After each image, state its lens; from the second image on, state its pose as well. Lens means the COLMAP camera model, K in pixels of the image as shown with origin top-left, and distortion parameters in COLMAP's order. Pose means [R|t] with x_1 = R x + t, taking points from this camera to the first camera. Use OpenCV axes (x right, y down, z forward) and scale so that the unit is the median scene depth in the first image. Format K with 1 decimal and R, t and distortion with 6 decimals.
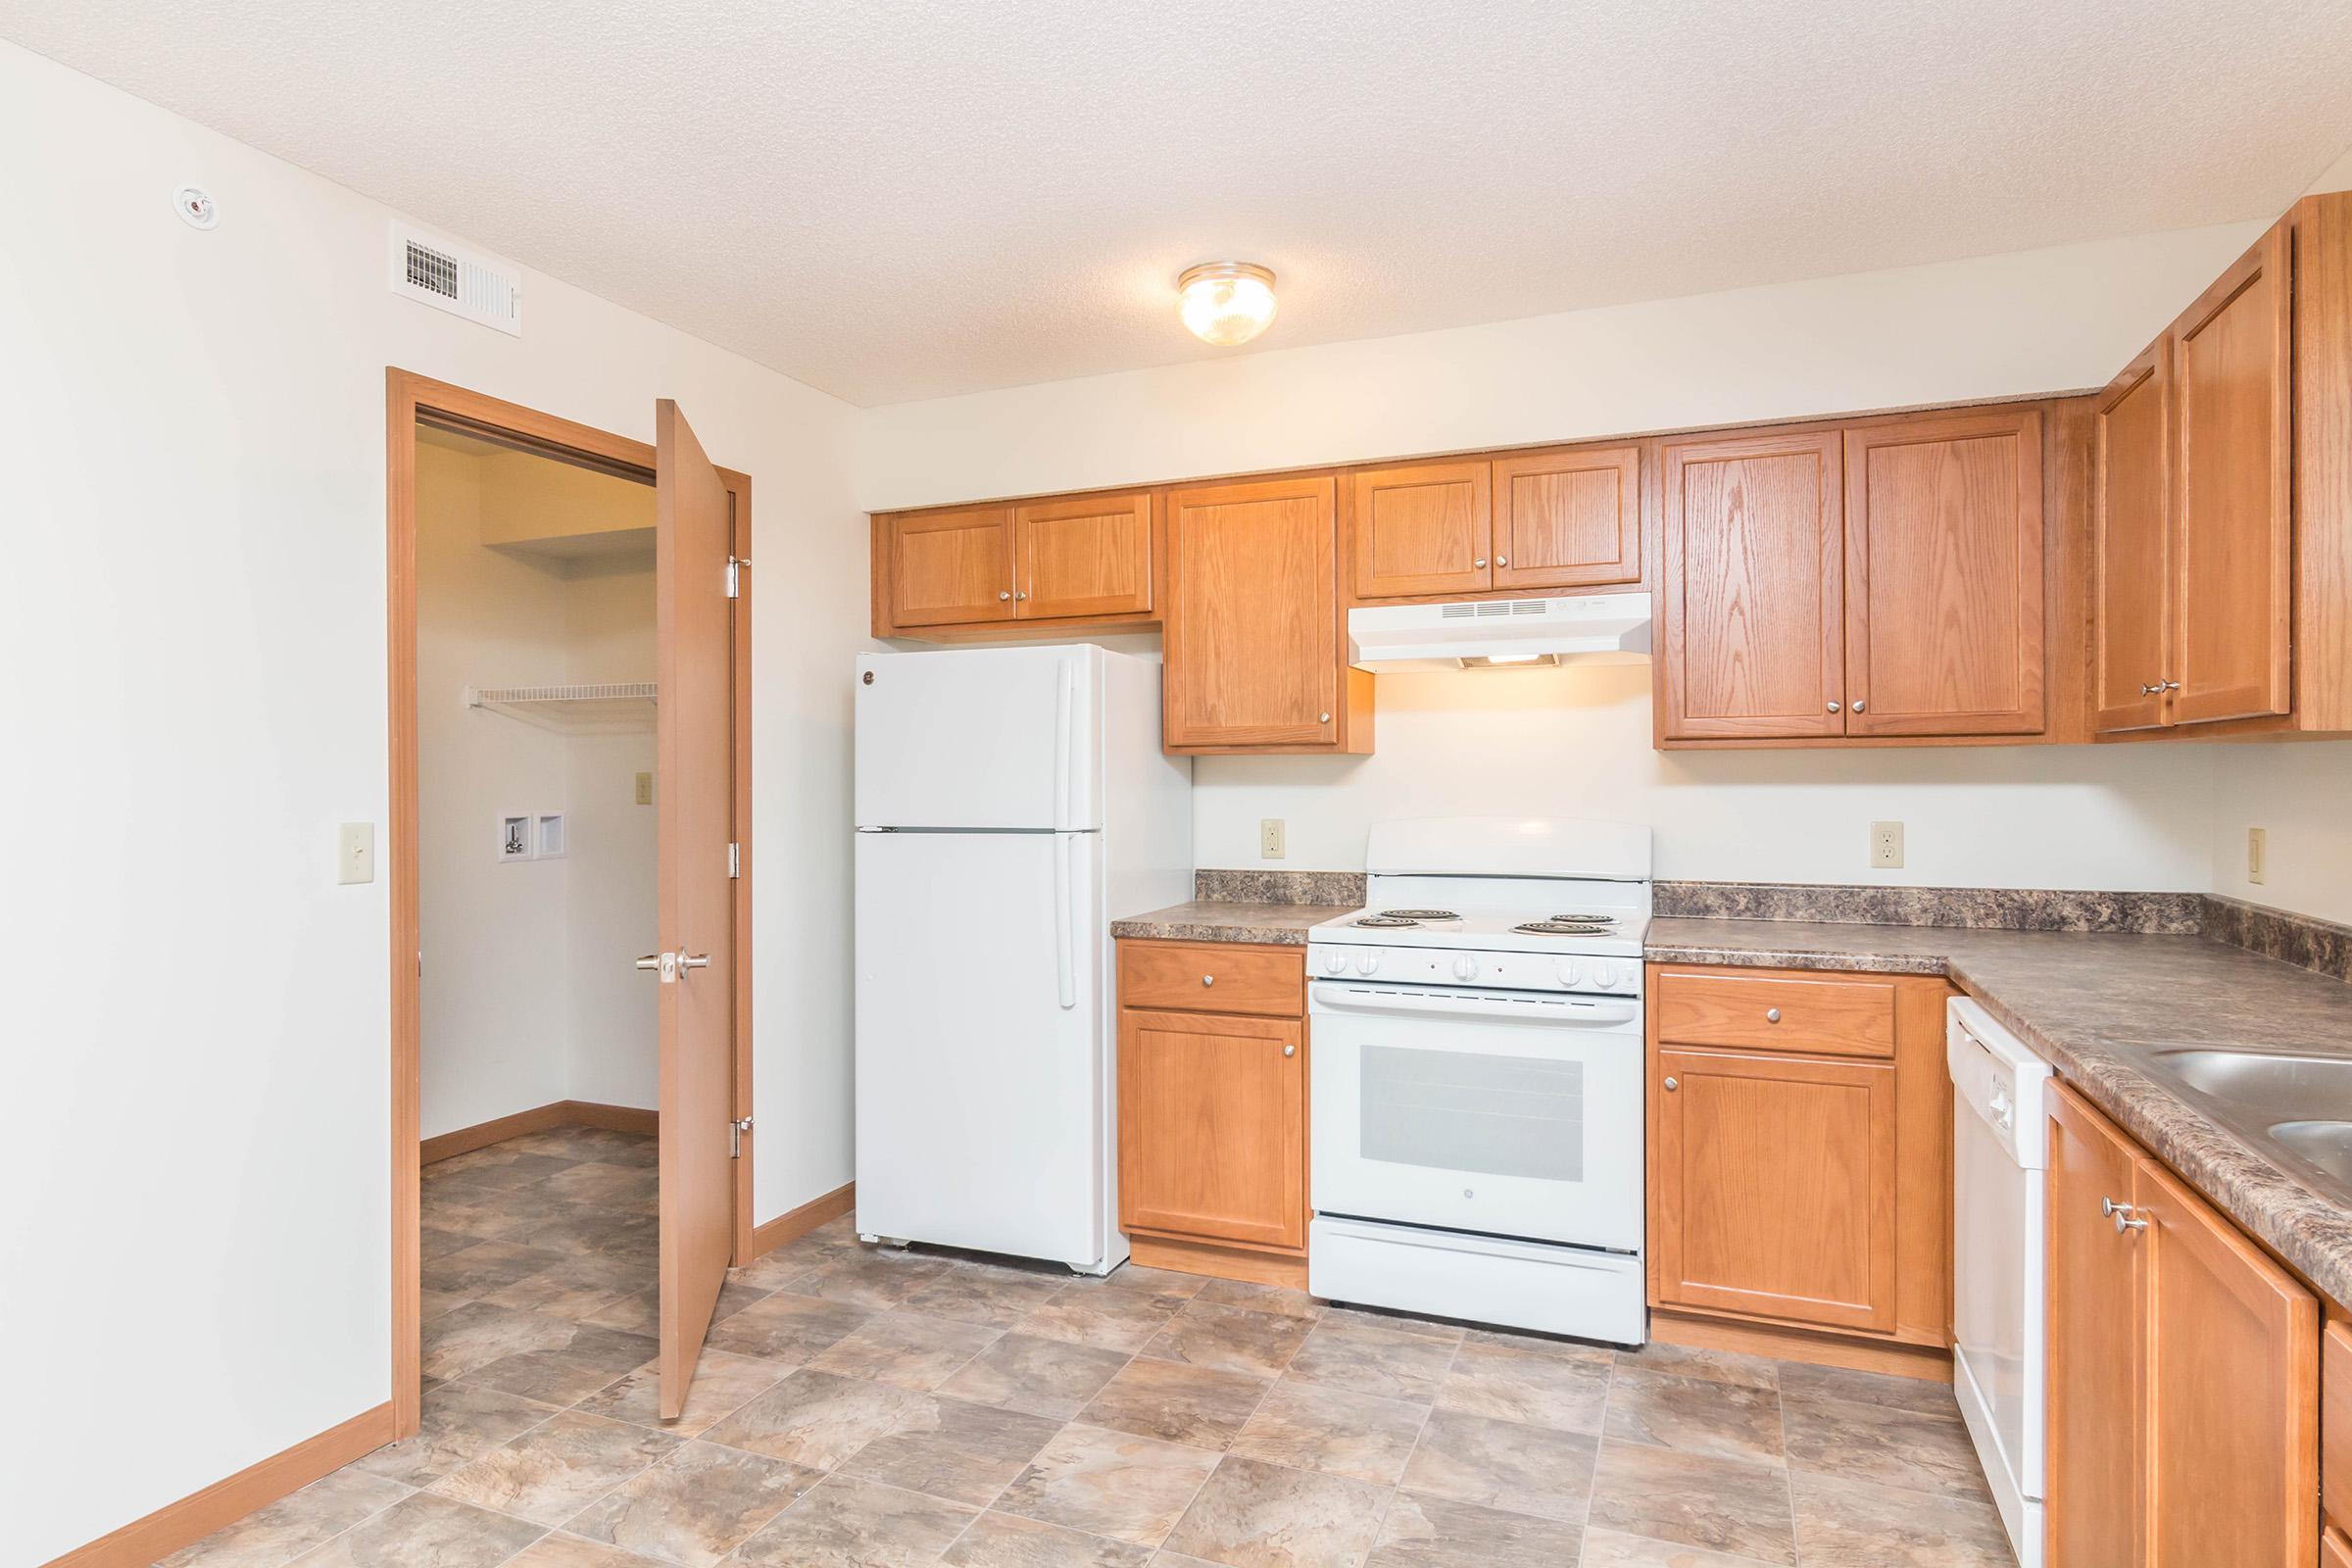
lens RADIAL K [[1304.6, 0, 1173.0], [0, 1304.6, 782.6], [0, 0, 1]] dist [-0.003230, 0.001635]
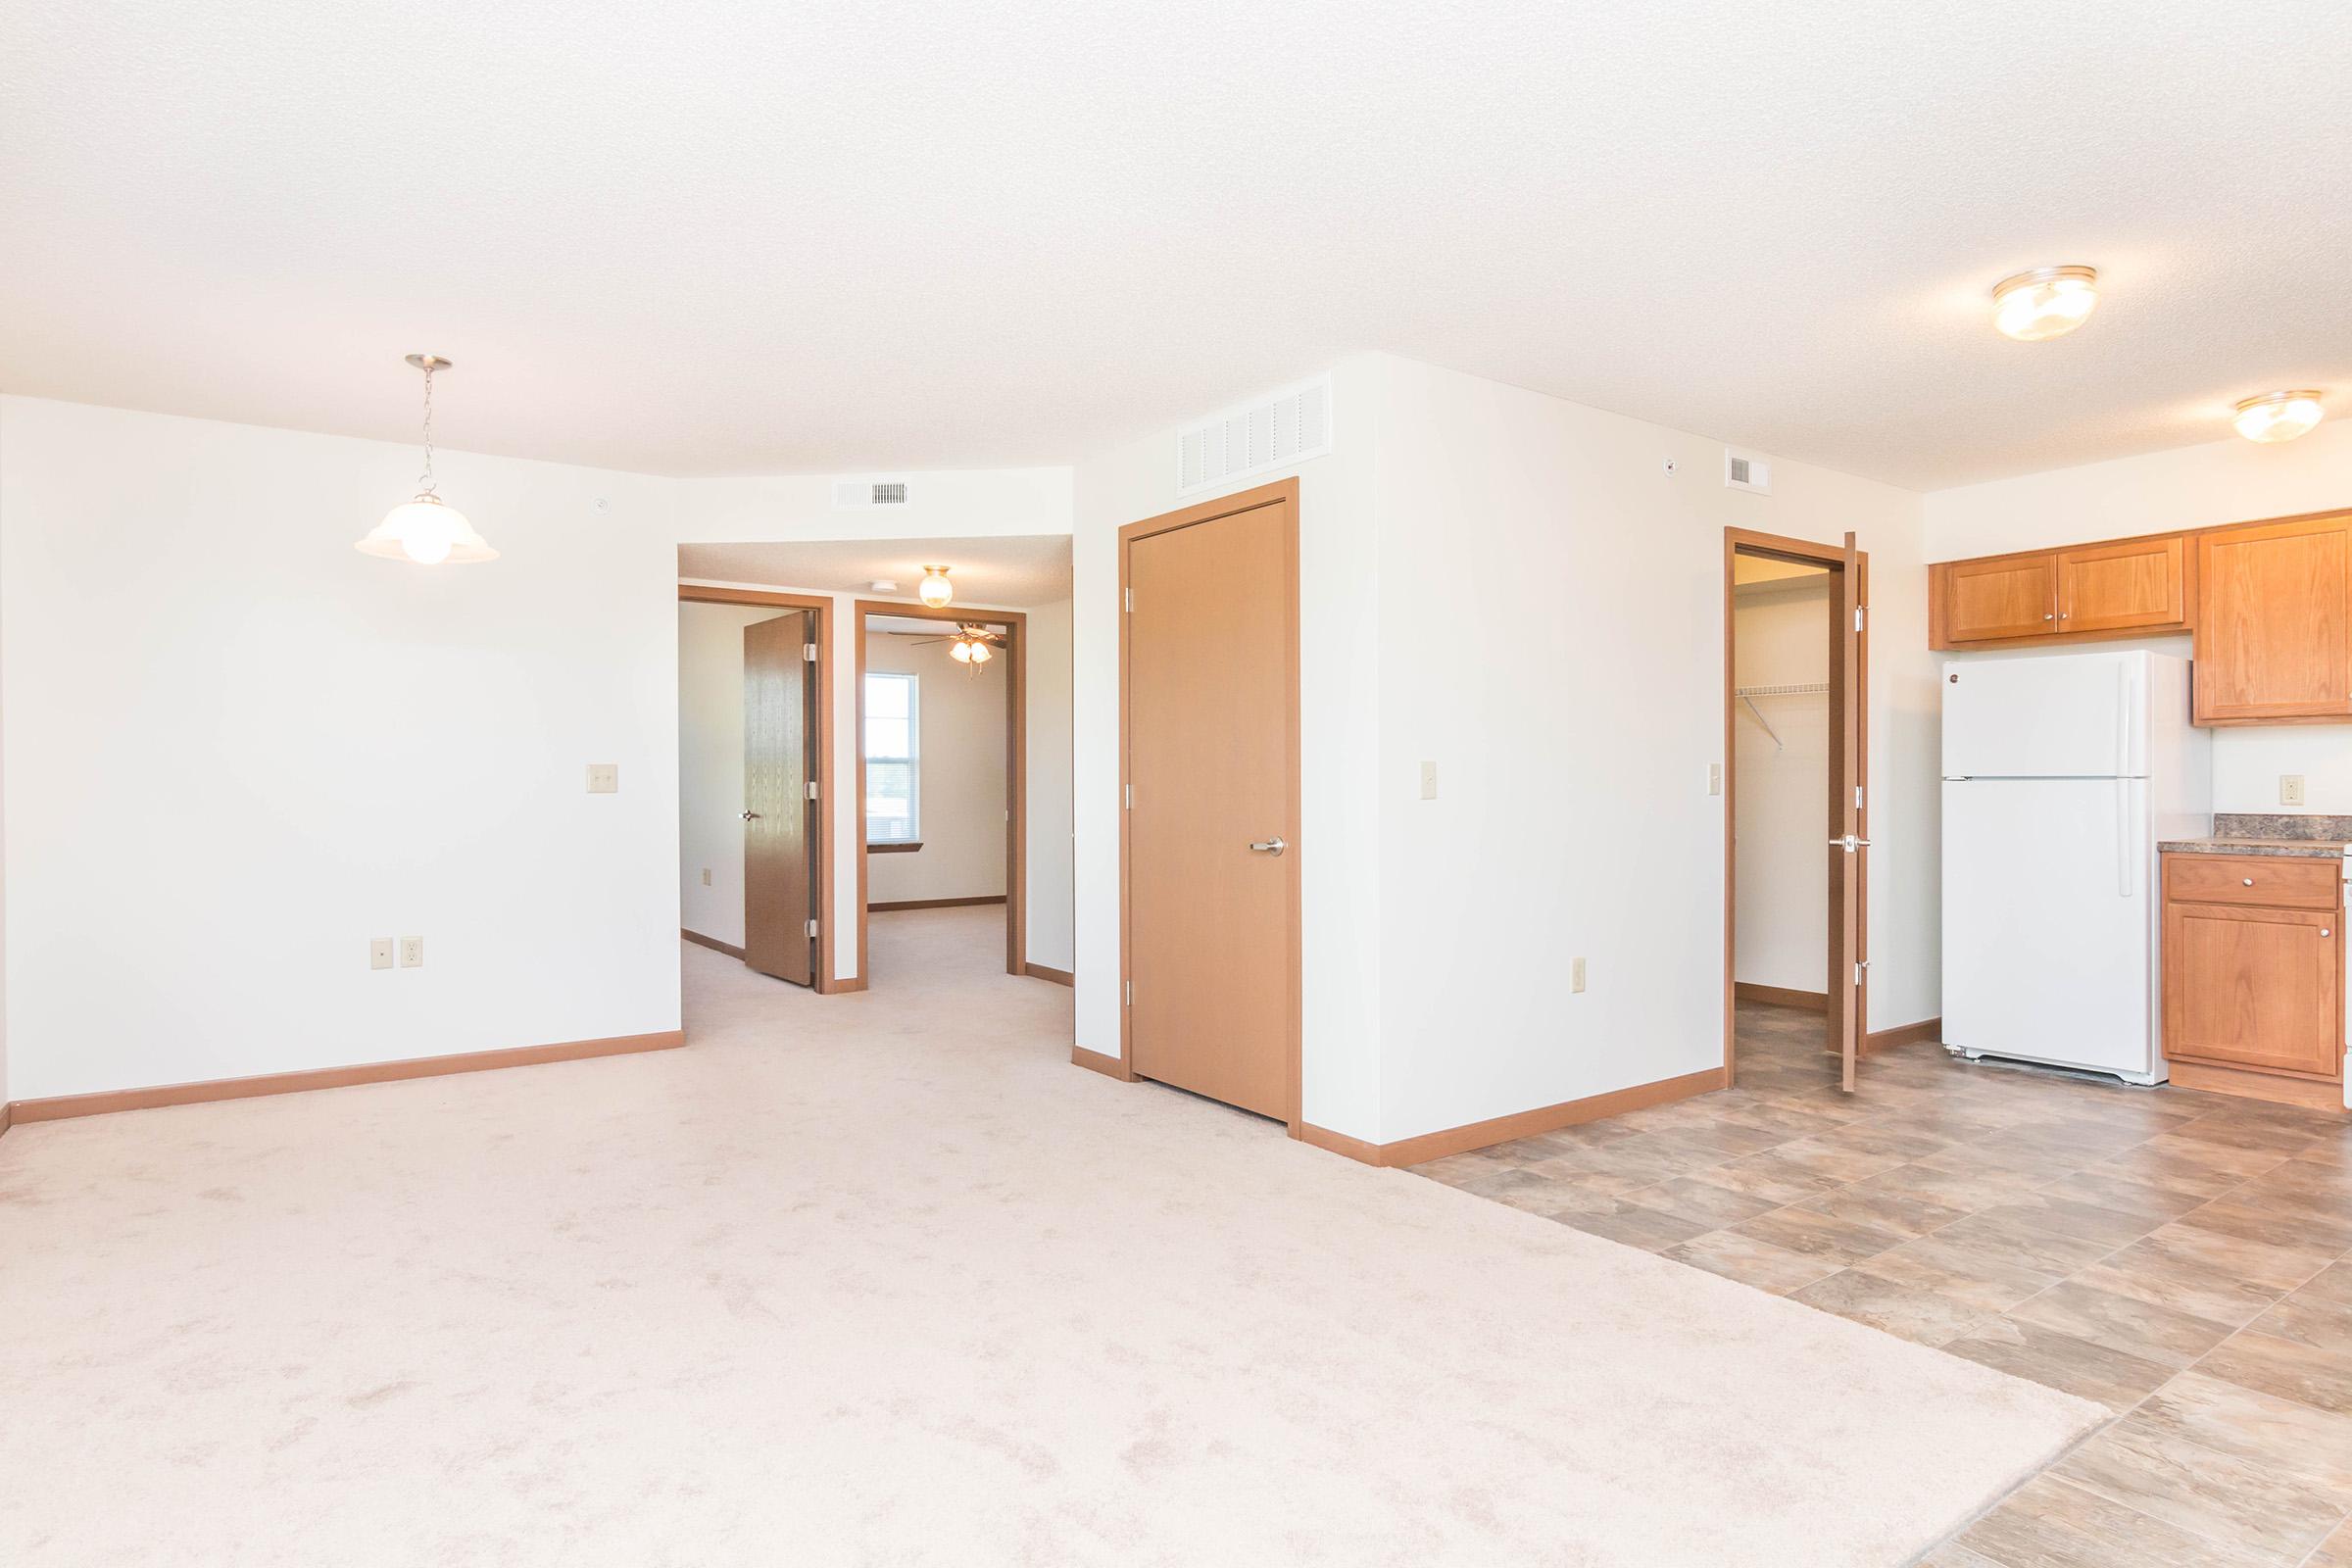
lens RADIAL K [[1304.6, 0, 1179.7], [0, 1304.6, 778.6], [0, 0, 1]] dist [-0.003230, 0.001635]
pose [[0.848236, 0.003135, -0.529609, -0.191894], [-0.003658, 0.999993, 0.000060, 0.039049], [0.529606, 0.001886, 0.848242, -0.754803]]
